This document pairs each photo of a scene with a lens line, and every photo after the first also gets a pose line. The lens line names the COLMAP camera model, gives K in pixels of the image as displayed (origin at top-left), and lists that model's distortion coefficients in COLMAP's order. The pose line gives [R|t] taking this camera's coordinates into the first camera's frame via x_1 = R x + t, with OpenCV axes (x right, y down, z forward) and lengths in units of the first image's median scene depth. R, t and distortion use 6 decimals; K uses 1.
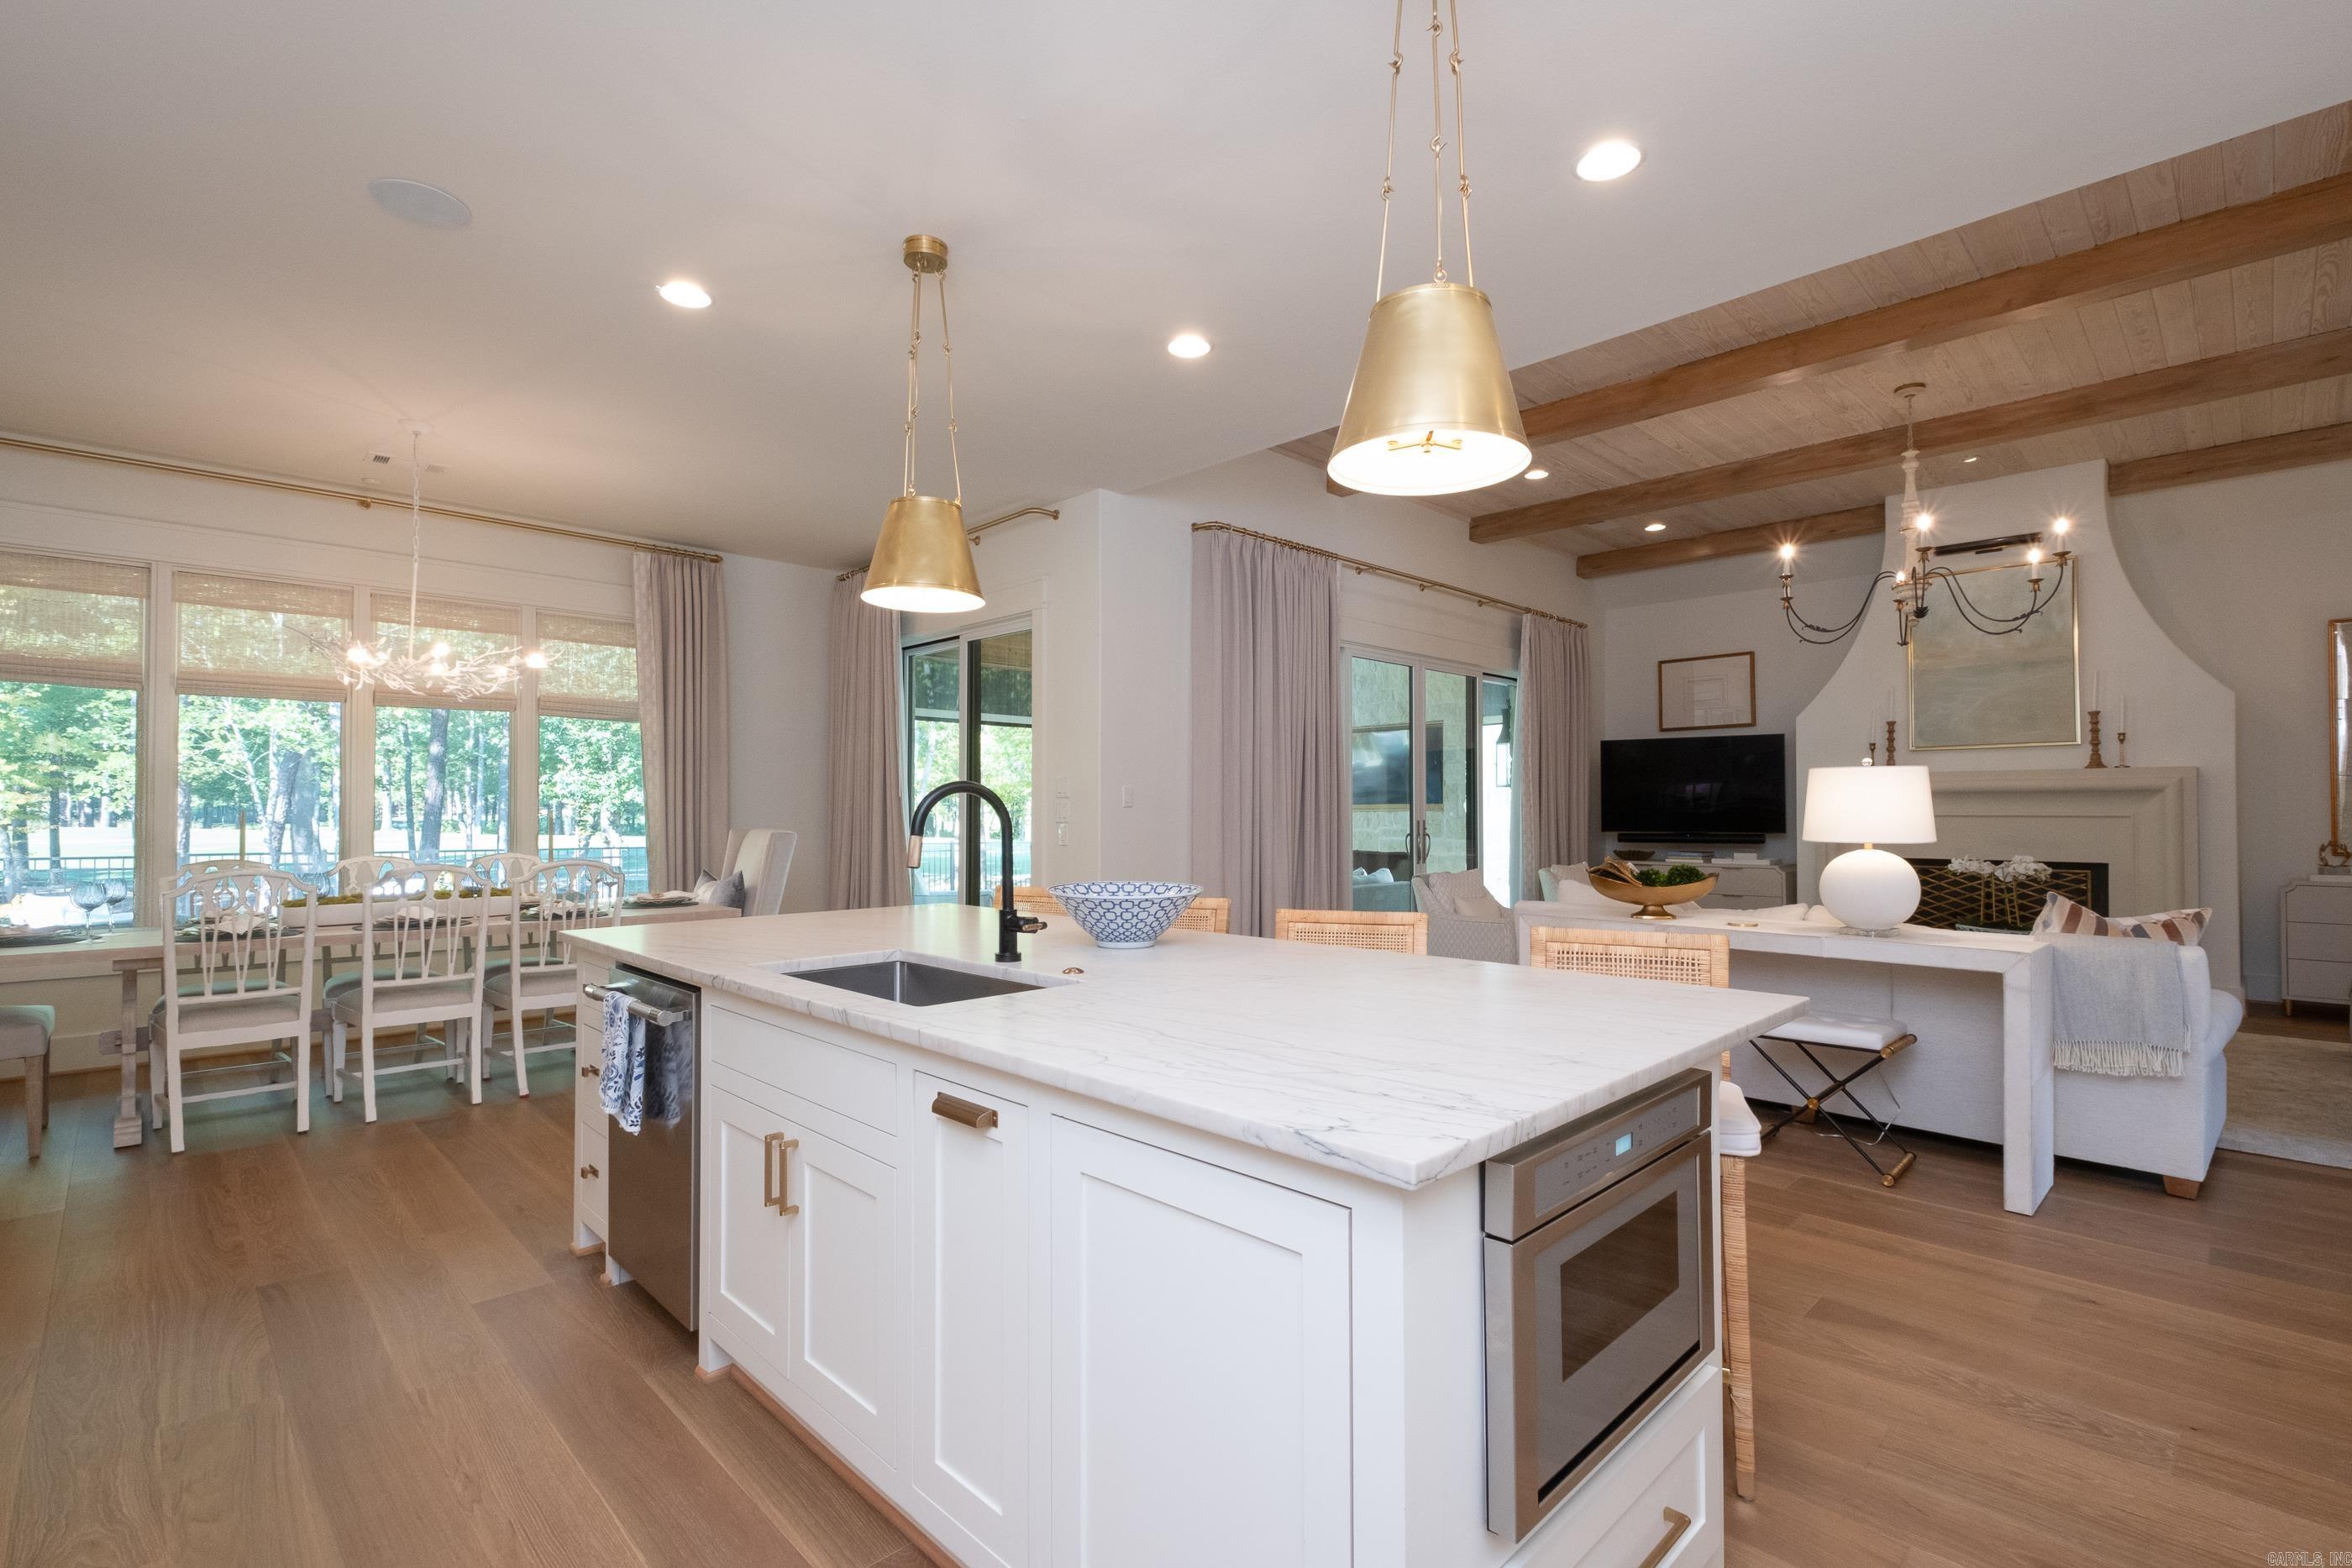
lens RADIAL K [[1072.0, 0, 1163.8], [0, 1072.0, 789.7], [0, 0, 1]] dist [0.000587, -0.000826]
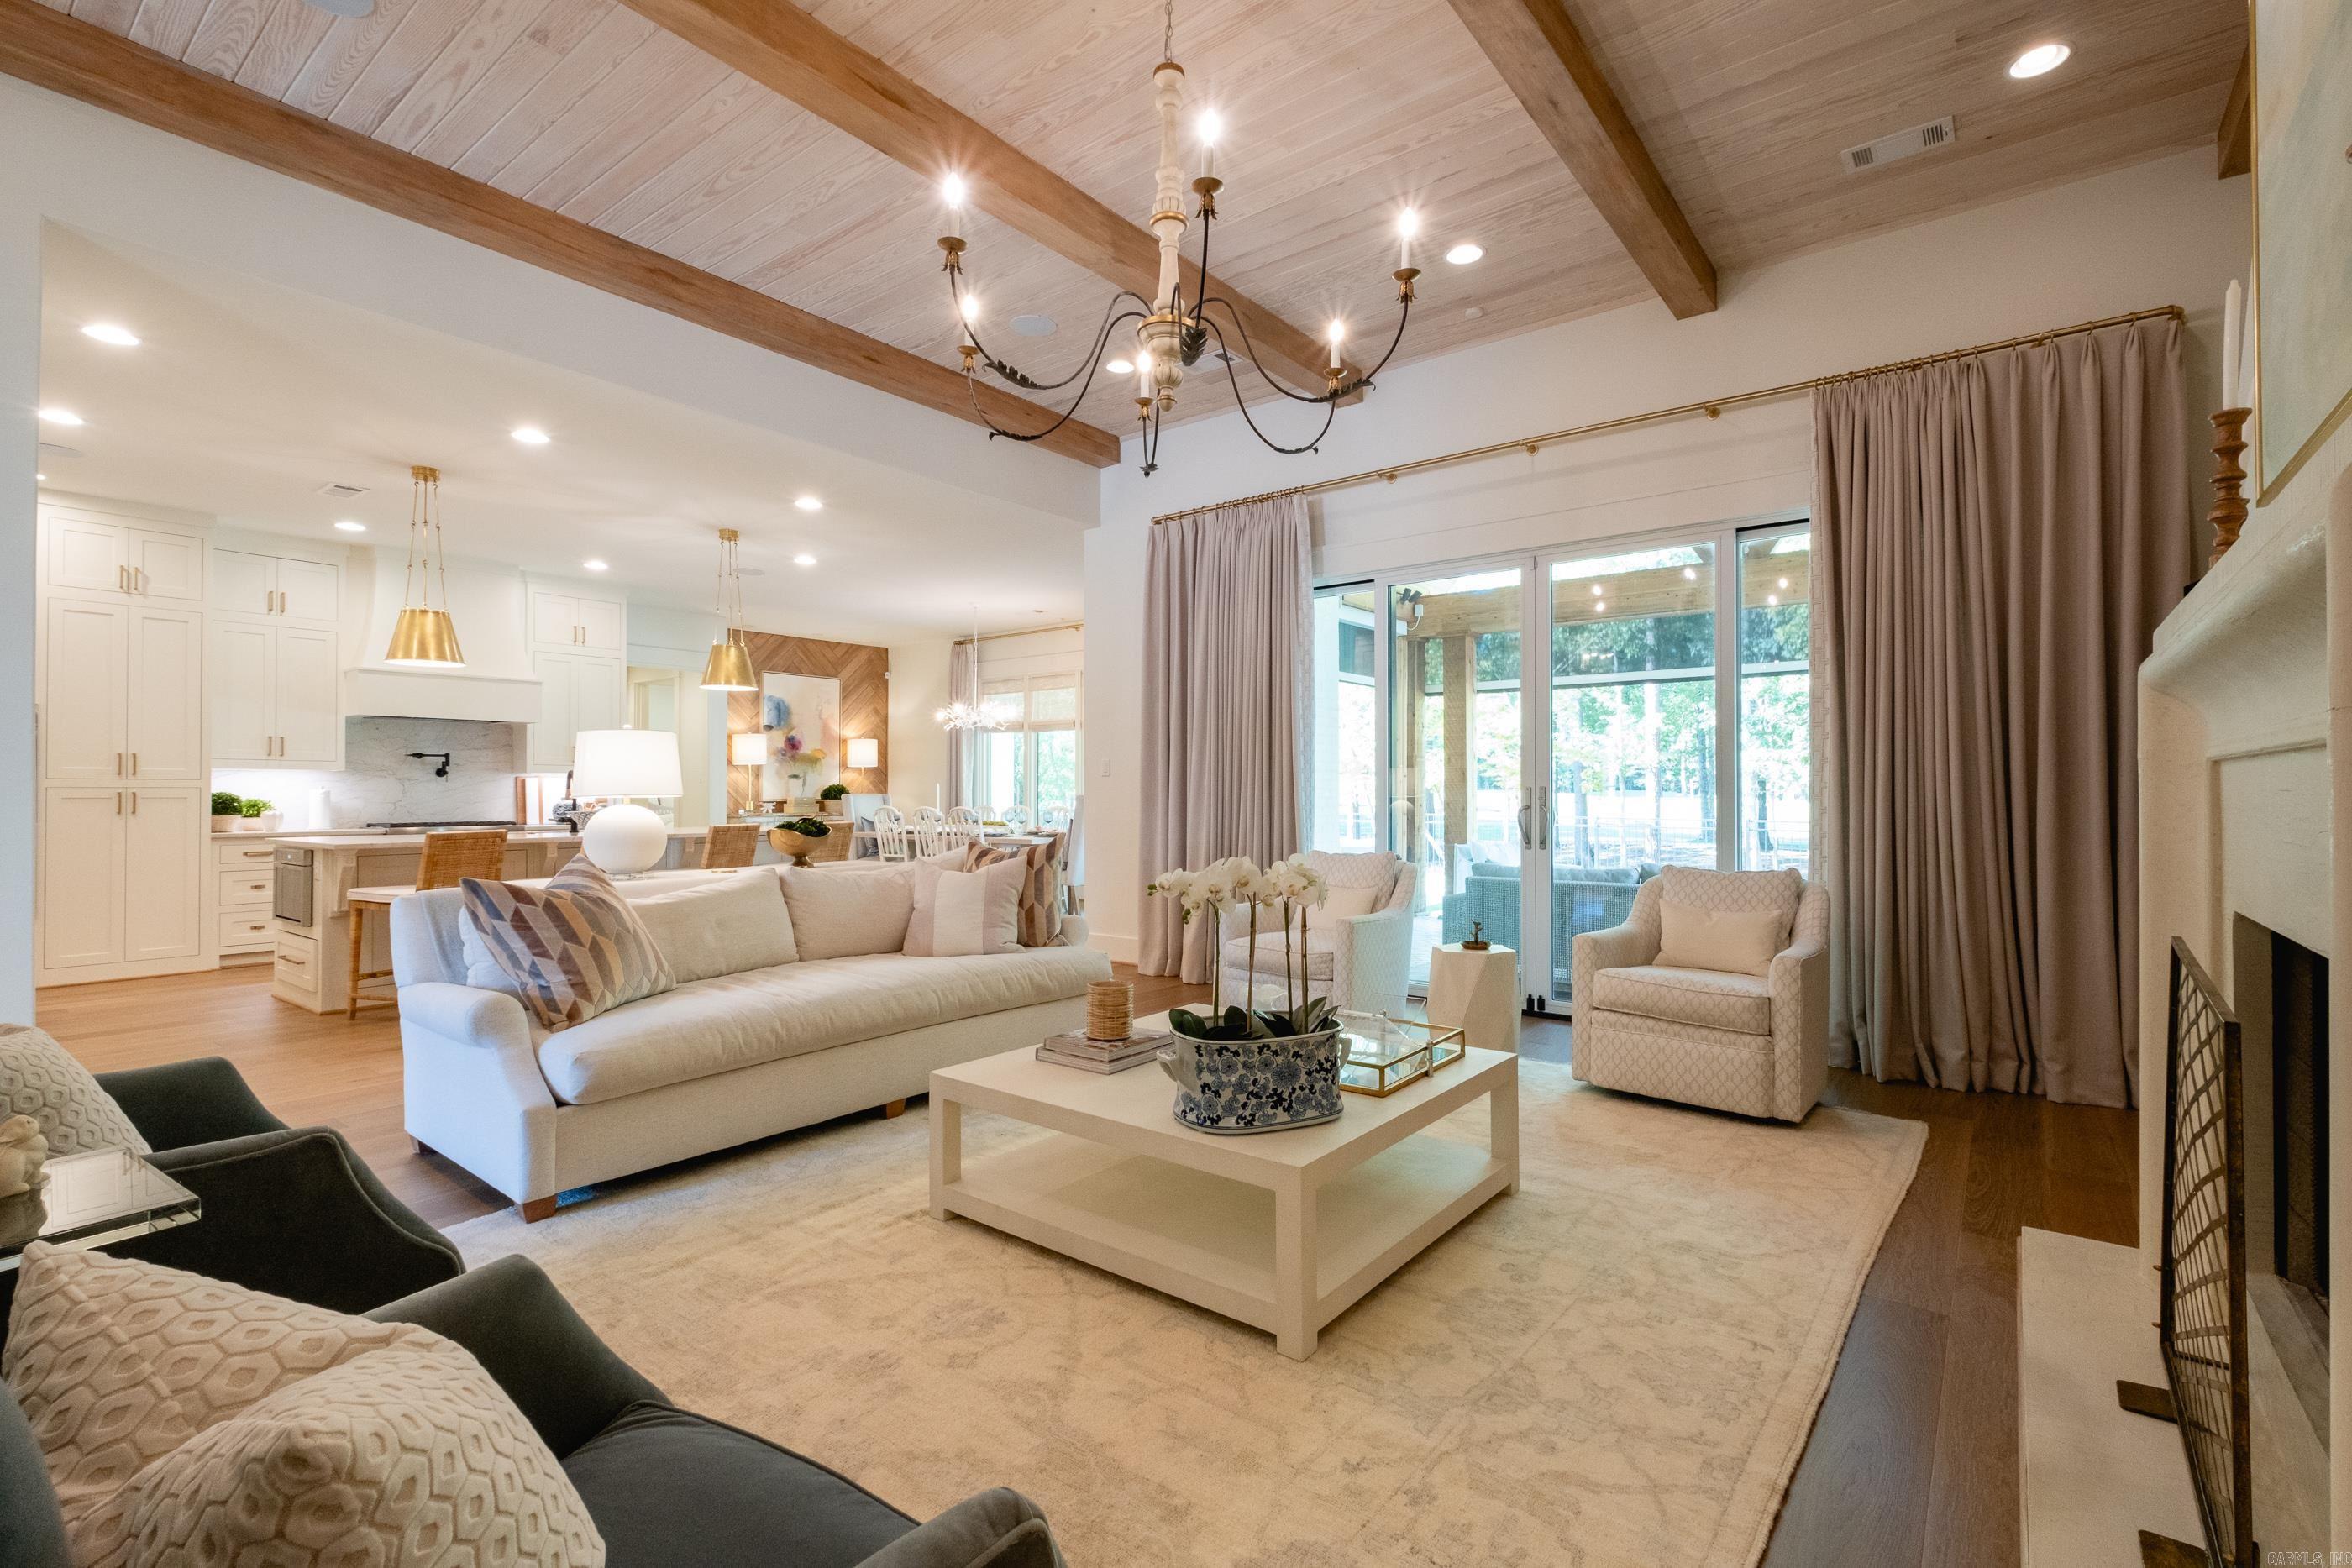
lens RADIAL K [[1068.7, 0, 1173.6], [0, 1068.7, 789.2], [0, 0, 1]] dist [0.014533, 0.000140]
pose [[0.147864, -0.004999, -0.988995, 1.042738], [0.021577, 0.999766, -0.001827, 0.029410], [0.988772, -0.021070, 0.147937, 0.783033]]
